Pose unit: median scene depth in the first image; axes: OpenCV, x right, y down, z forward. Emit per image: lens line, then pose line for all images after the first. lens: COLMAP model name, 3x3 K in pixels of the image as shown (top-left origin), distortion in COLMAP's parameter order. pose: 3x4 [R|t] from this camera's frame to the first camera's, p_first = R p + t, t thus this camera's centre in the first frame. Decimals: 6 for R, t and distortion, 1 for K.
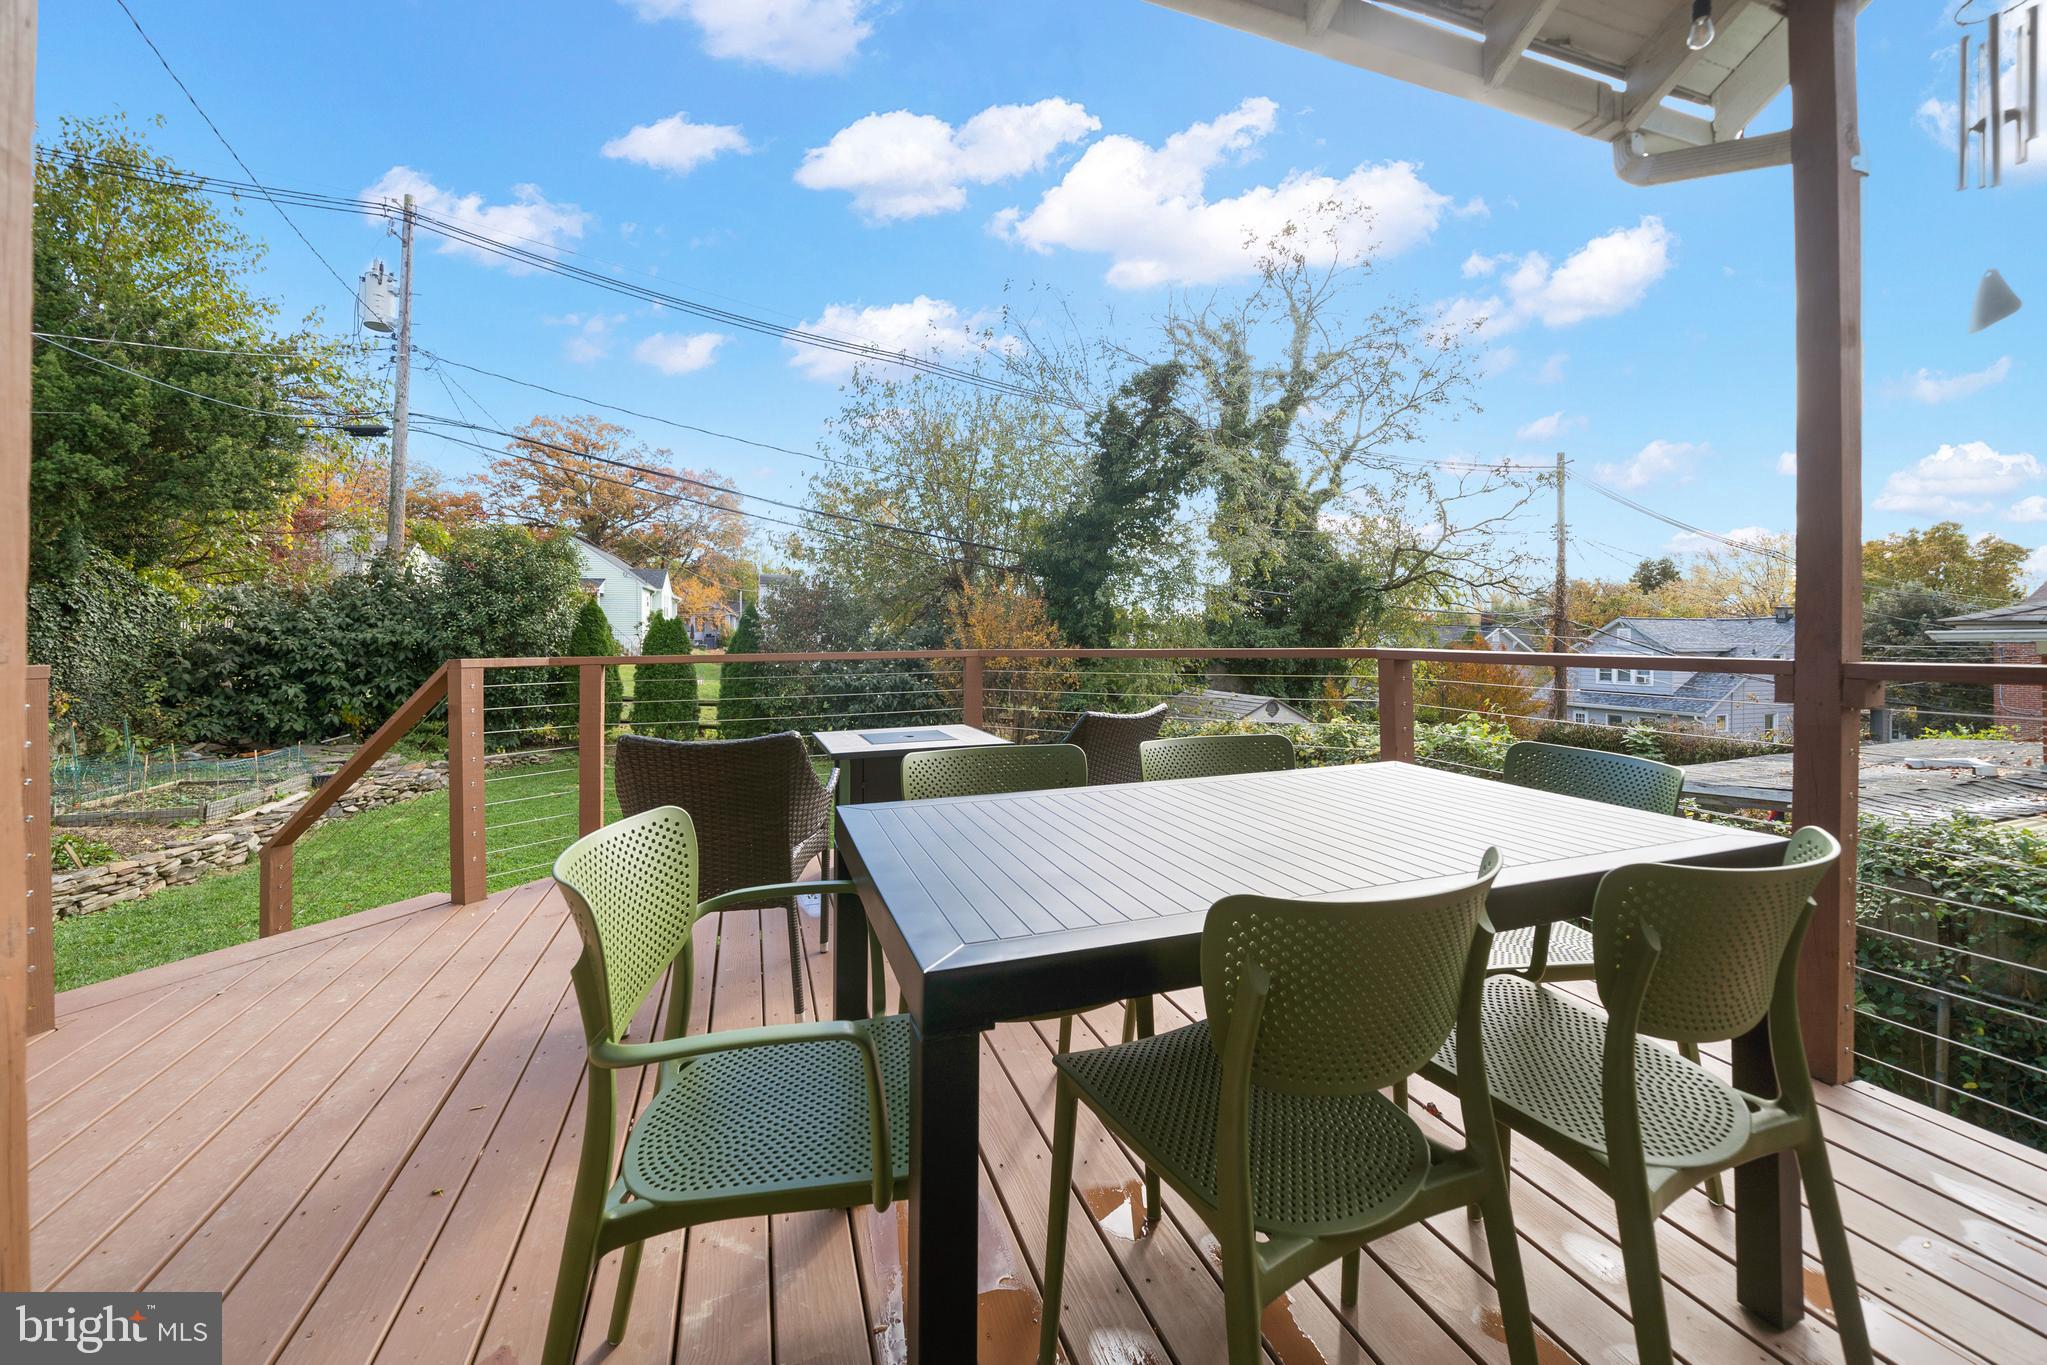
lens RADIAL K [[758.0, 0, 996.1], [0, 758.0, 641.3], [0, 0, 1]] dist [-0.002740, -0.000276]
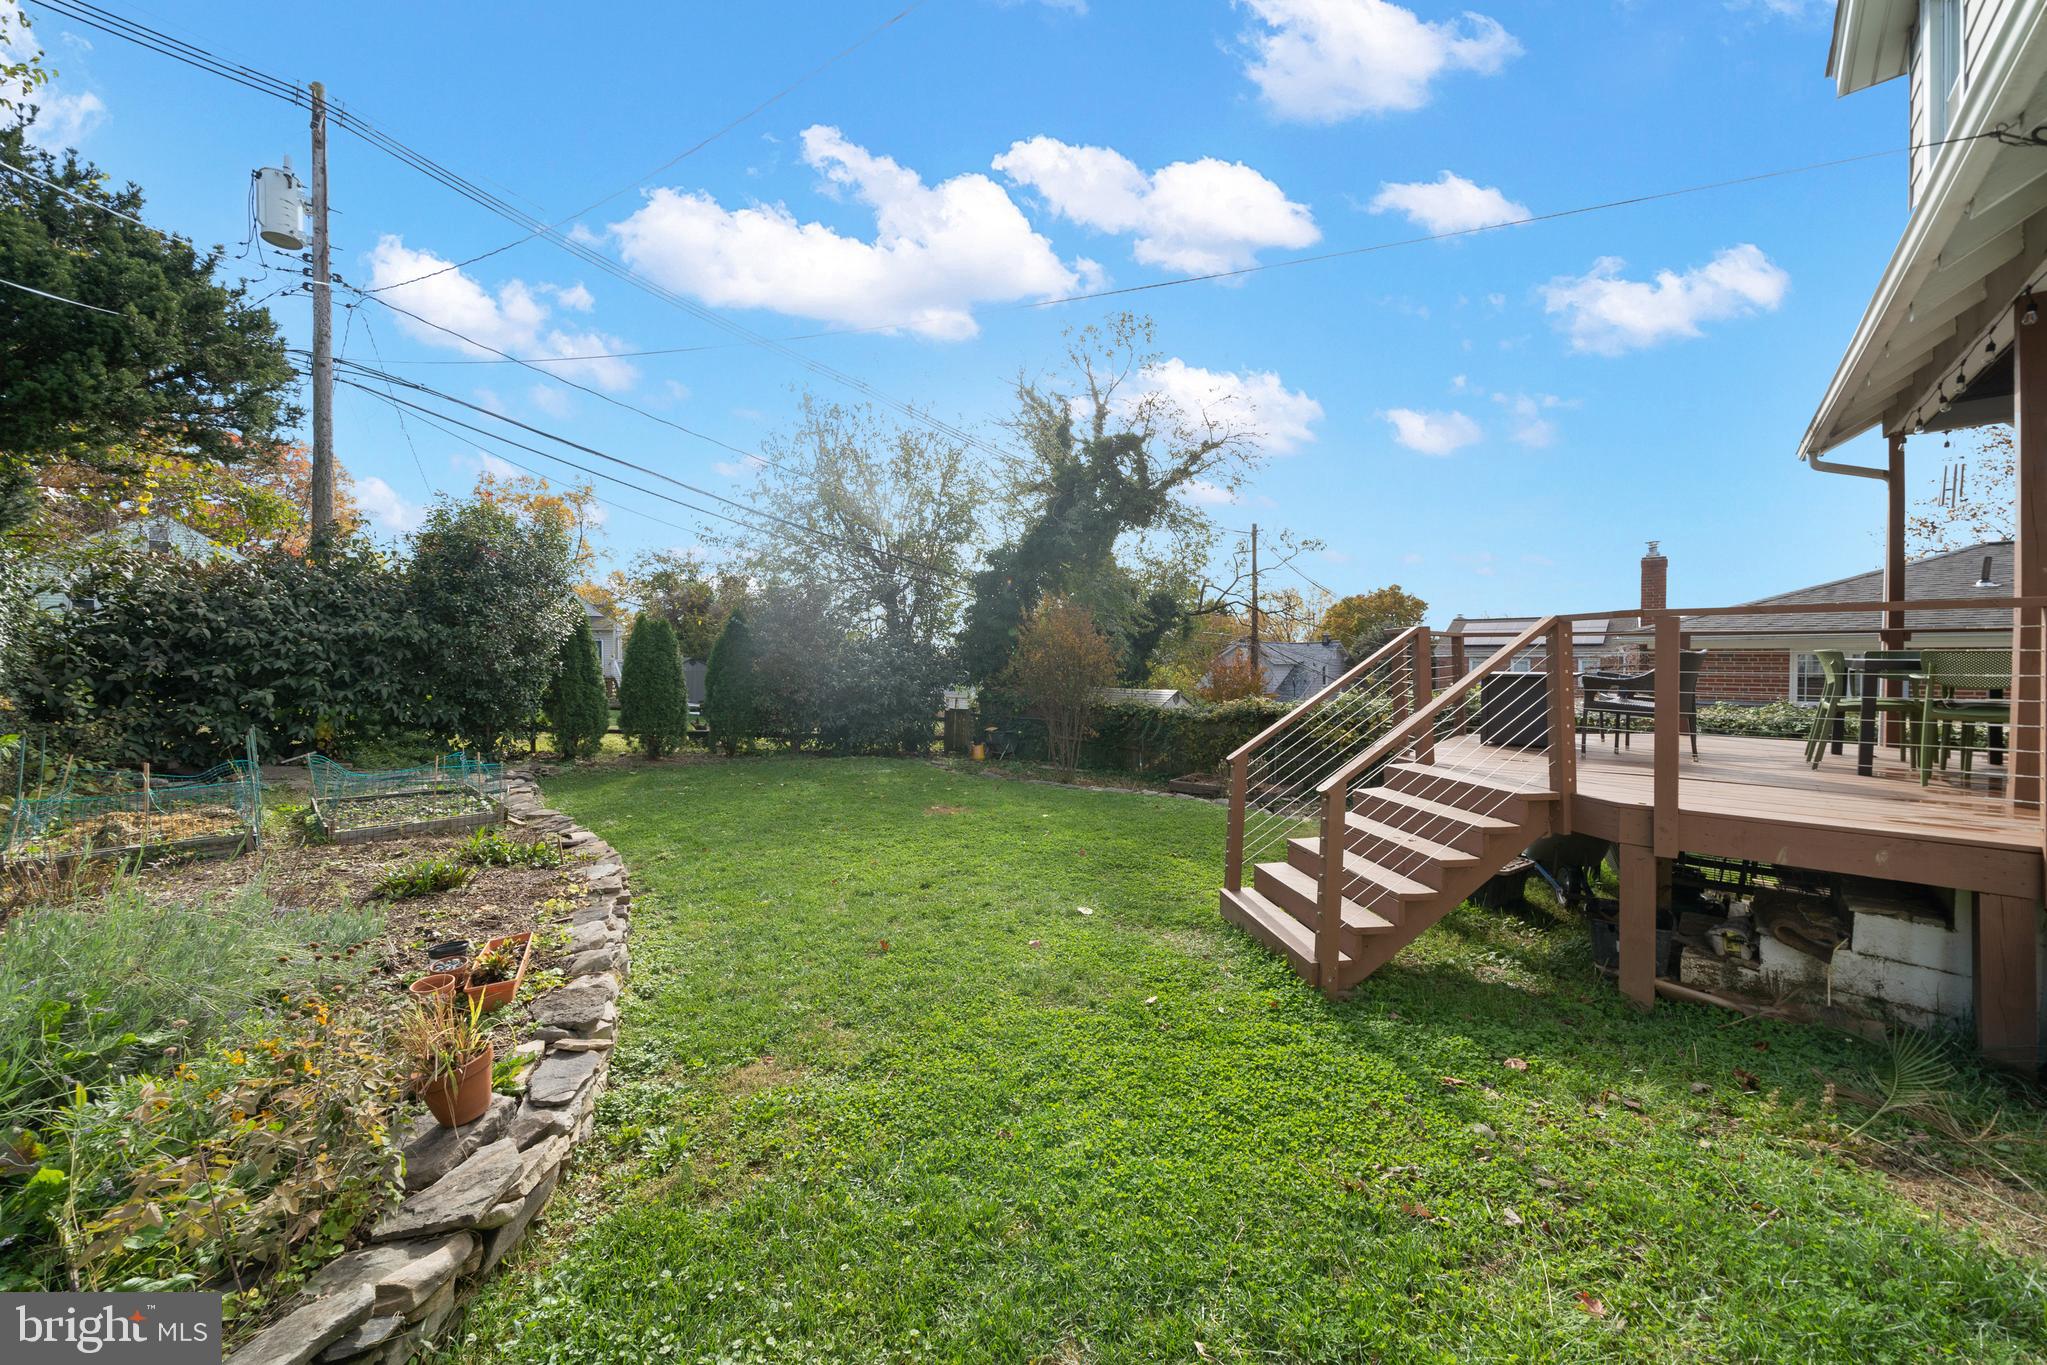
lens RADIAL K [[705.7, 0, 1026.6], [0, 705.7, 667.2], [0, 0, 1]] dist [-0.005088, 0.000342]
pose [[0.893282, -0.002133, 0.449491, -0.503157], [-0.002615, 0.999947, 0.009943, 0.023328], [-0.449488, -0.010057, 0.893230, -0.010367]]
